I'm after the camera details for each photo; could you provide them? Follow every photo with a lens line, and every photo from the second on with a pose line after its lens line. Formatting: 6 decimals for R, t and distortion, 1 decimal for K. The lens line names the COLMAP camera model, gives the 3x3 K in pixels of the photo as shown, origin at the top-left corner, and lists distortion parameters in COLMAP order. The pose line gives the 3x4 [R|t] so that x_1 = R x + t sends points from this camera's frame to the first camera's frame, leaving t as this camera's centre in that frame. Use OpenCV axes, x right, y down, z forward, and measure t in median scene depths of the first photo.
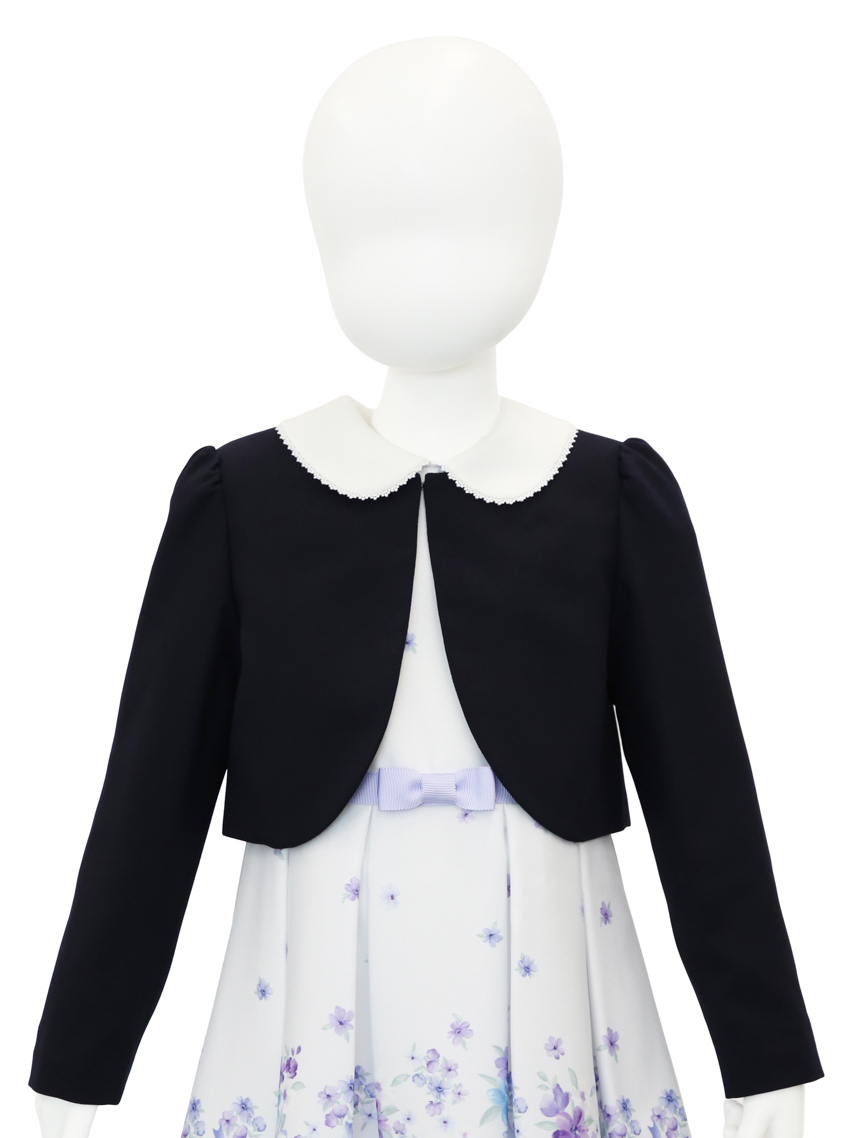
lens RADIAL K [[2290.8, 0, 414.5], [0, 2290.8, 571.7], [0, 0, 1]] dist [0.099228, 0.000000]
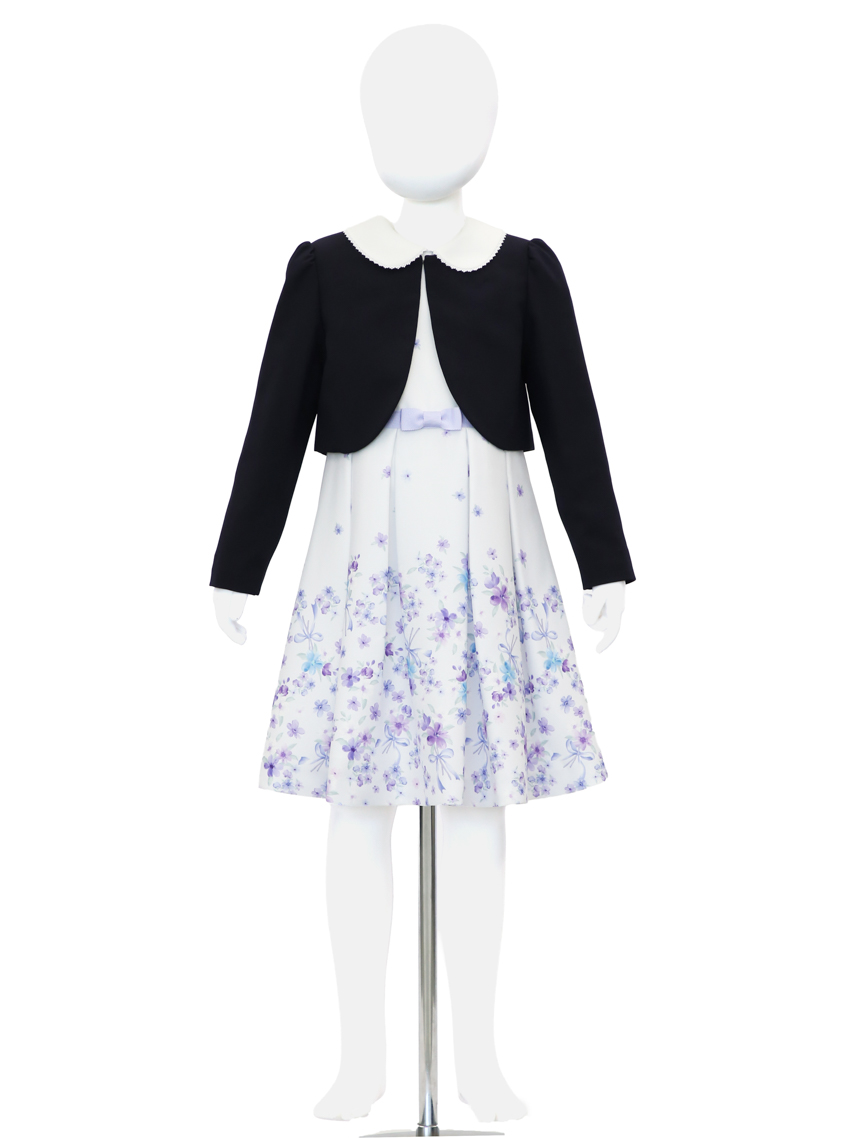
lens RADIAL K [[3310.3, 0, 429.1], [0, 3310.3, 568.0], [0, 0, 1]] dist [0.173827, 0.000000]
pose [[0.999458, 0.001486, 0.032876, -0.080189], [-0.001533, 0.999998, 0.001387, 0.208499], [-0.032874, -0.001437, 0.999458, -1.707961]]
